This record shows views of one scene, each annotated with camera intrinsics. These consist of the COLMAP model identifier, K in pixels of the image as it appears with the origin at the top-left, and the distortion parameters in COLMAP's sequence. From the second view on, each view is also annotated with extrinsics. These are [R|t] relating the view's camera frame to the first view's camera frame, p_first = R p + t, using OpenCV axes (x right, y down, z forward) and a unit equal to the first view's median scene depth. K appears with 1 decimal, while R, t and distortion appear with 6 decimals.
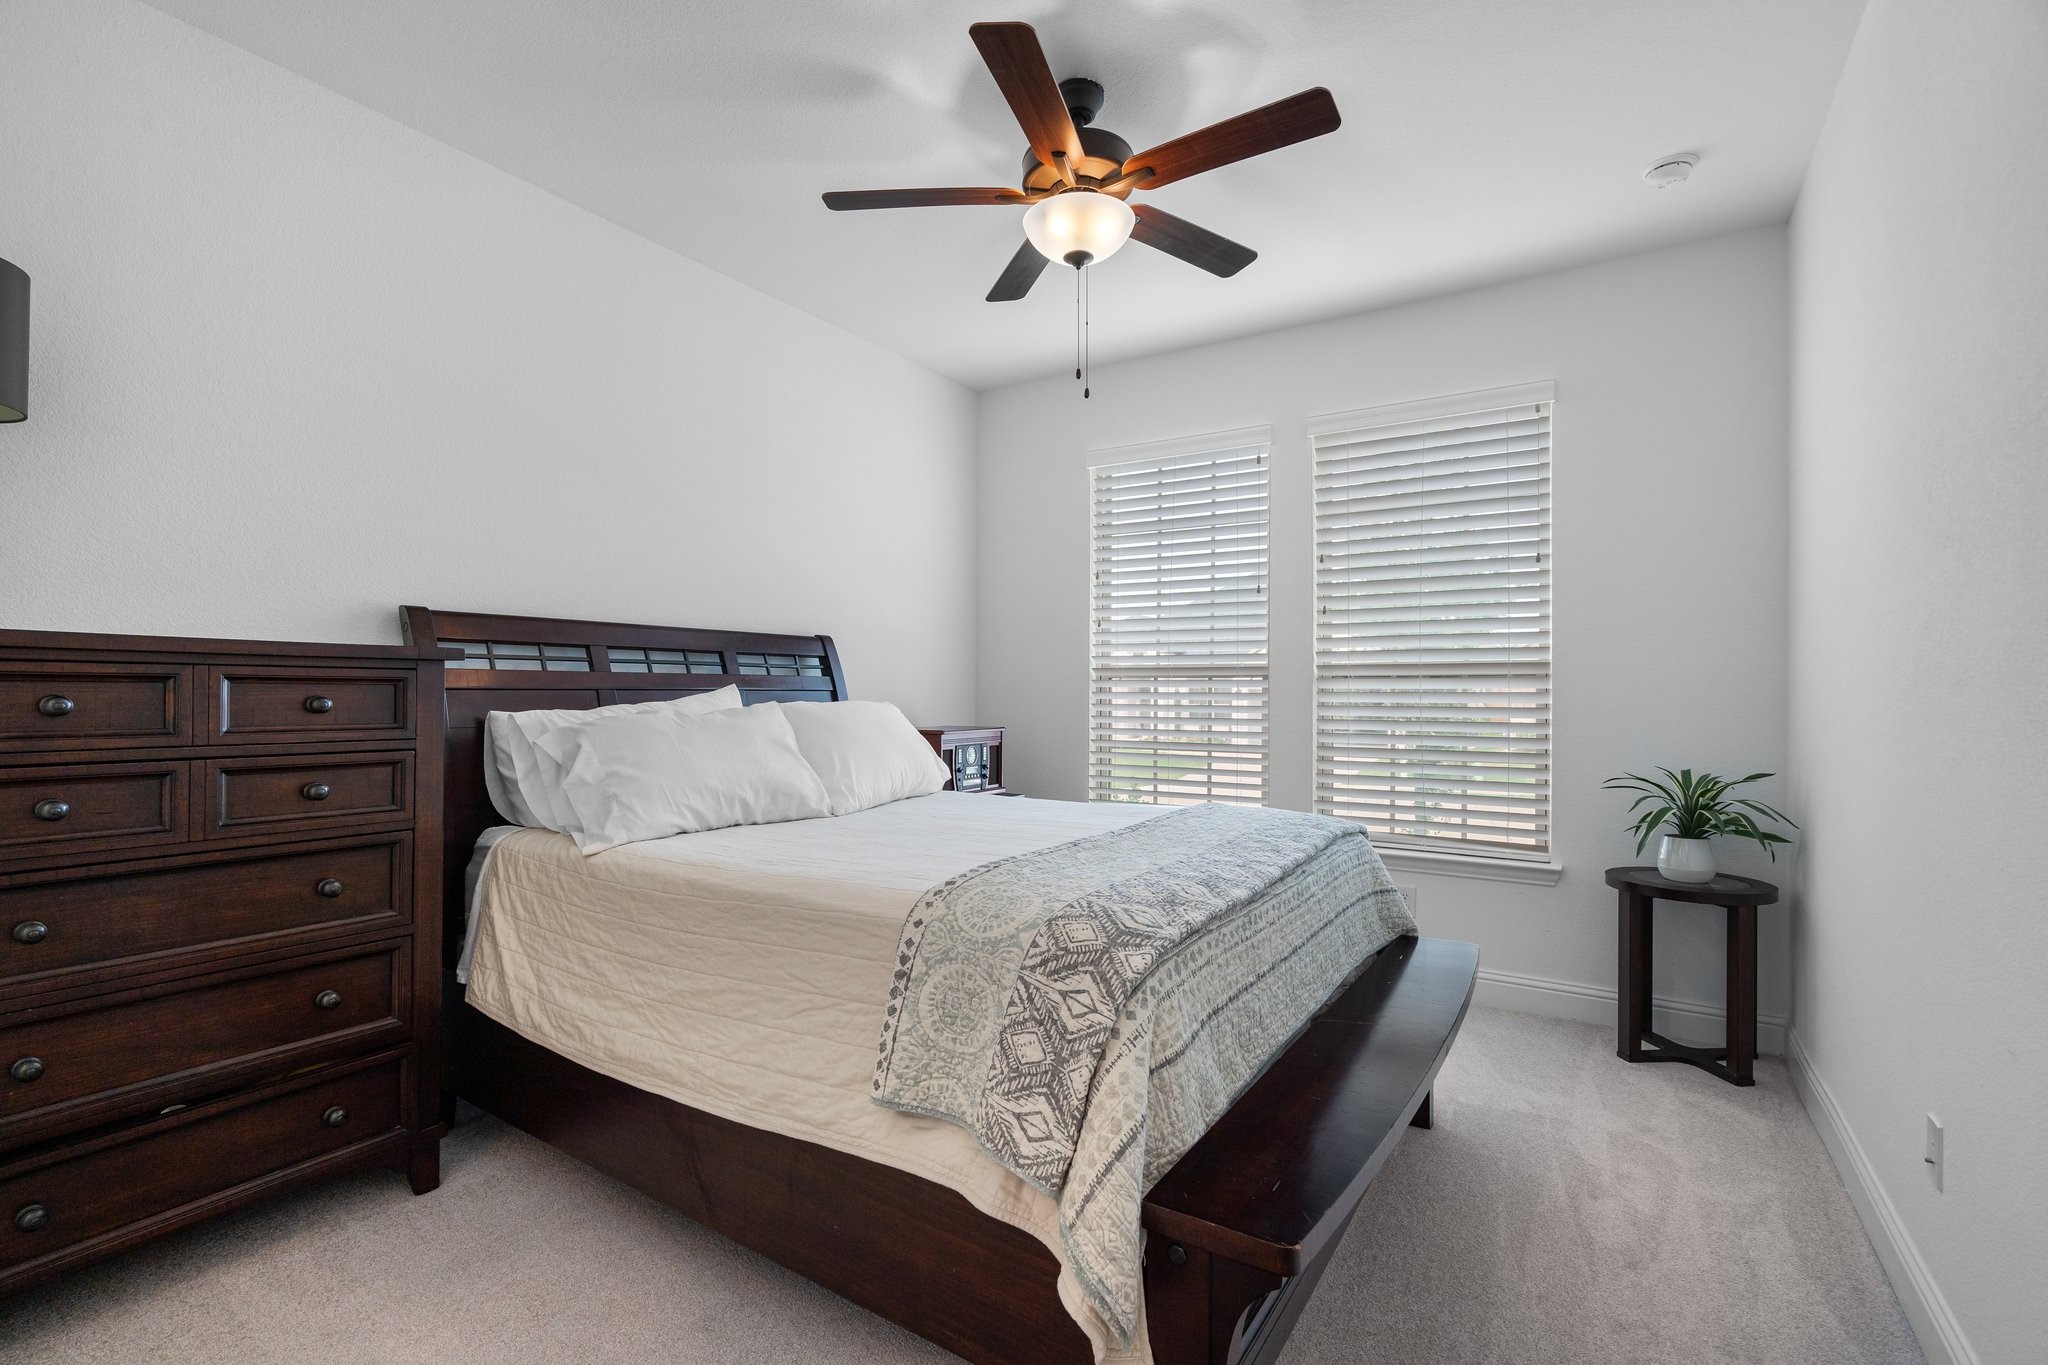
lens RADIAL K [[940.0, 0, 1021.6], [0, 940.0, 692.9], [0, 0, 1]] dist [-0.008358, 0.002058]
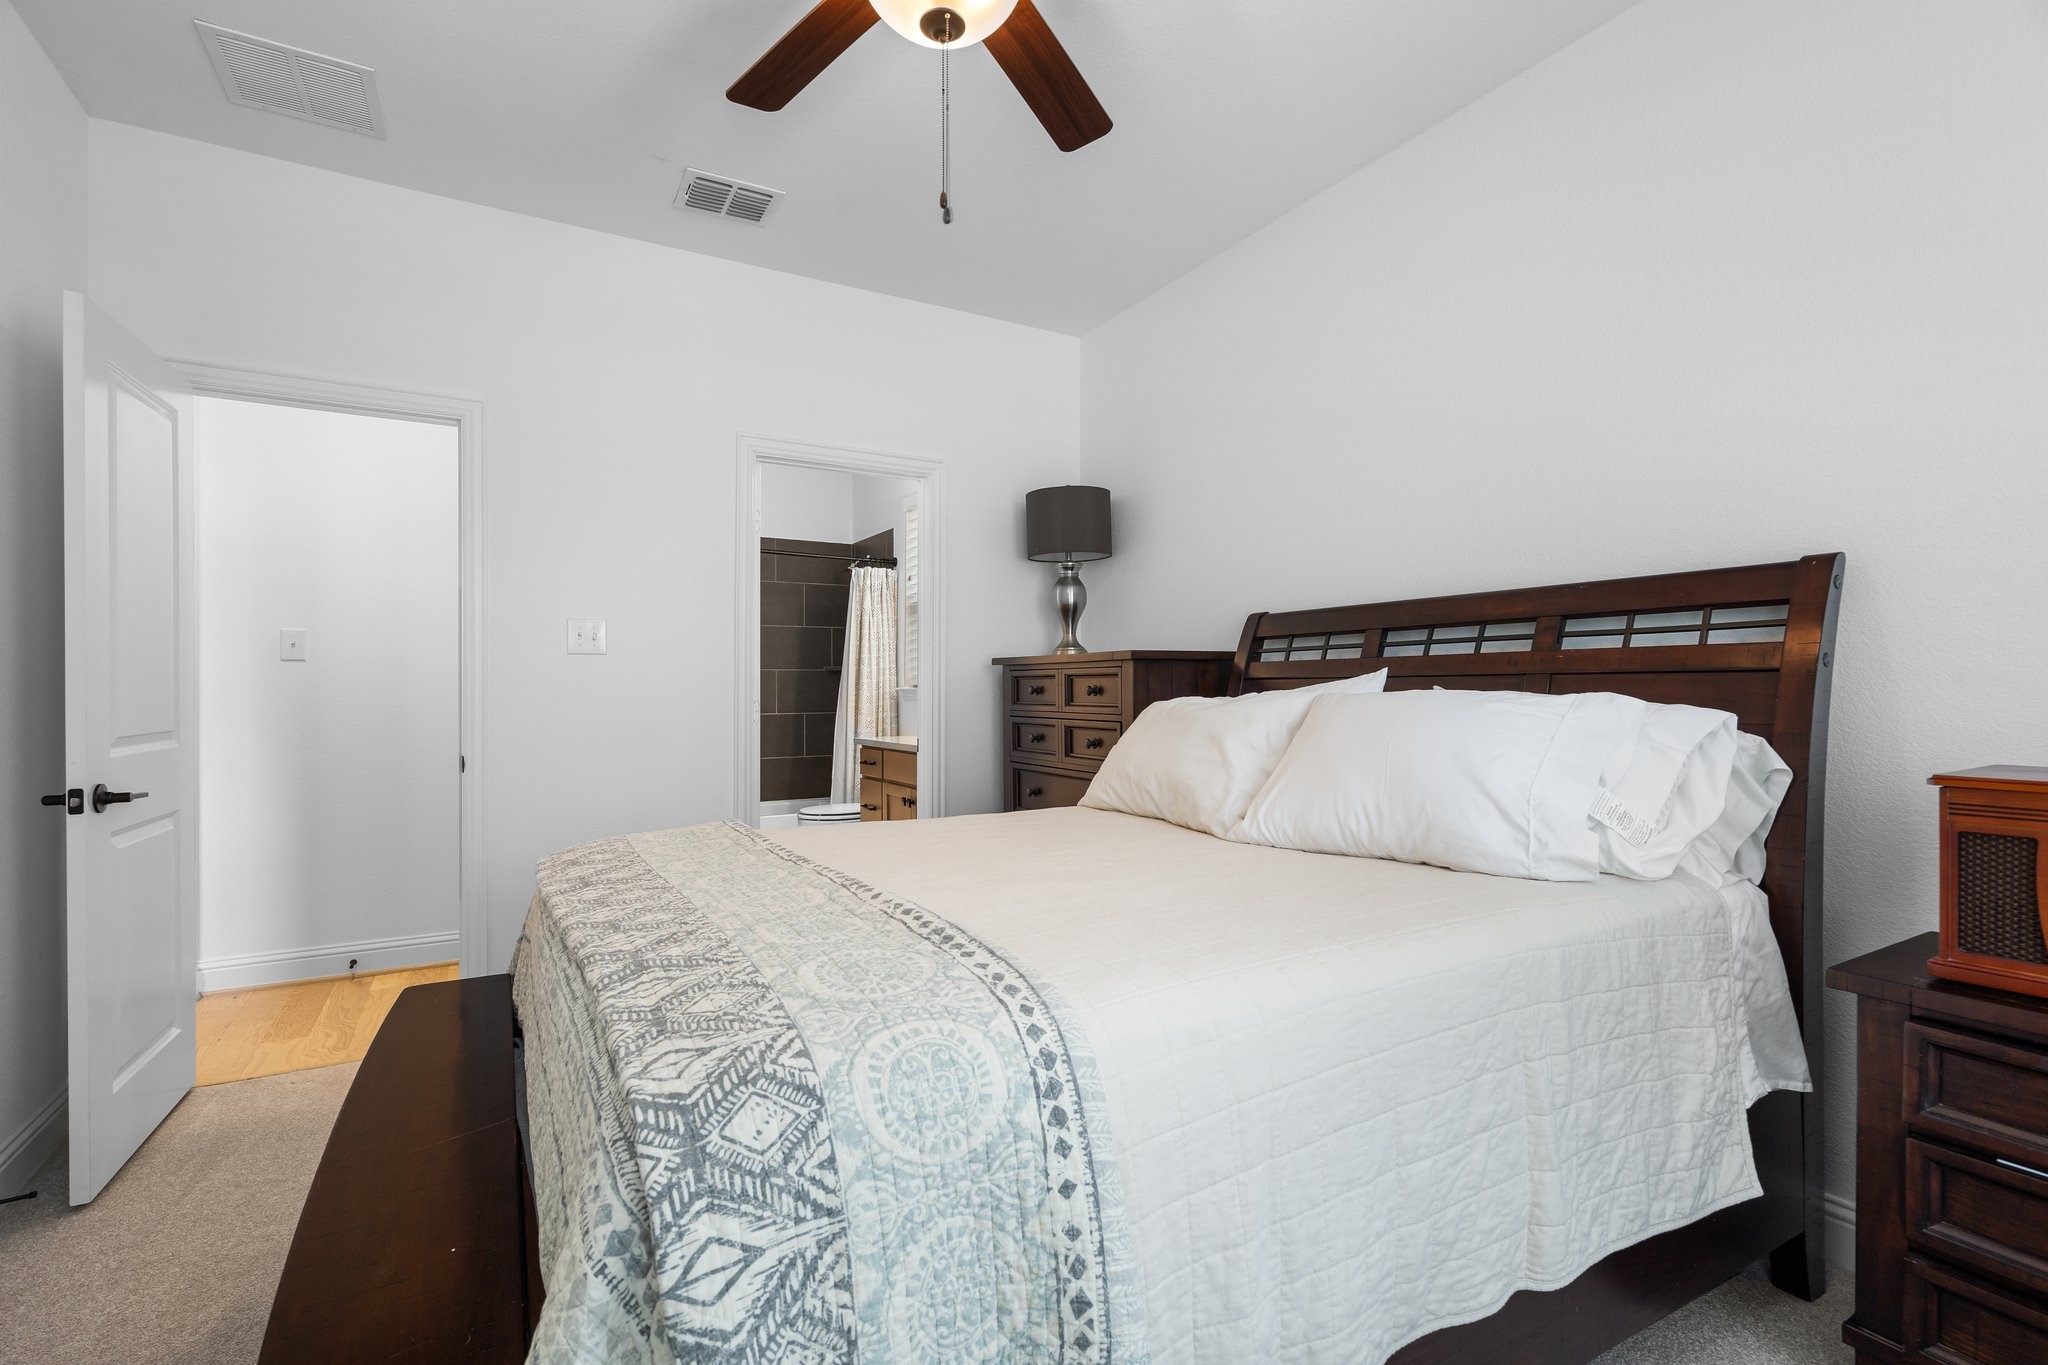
lens RADIAL K [[940.0, 0, 1022.4], [0, 940.0, 681.7], [0, 0, 1]] dist [-0.008358, 0.002058]
pose [[-0.474630, 0.007949, -0.880150, 0.538983], [0.020566, 0.999786, -0.002062, -0.003784], [0.879945, -0.019080, -0.474692, 1.136334]]
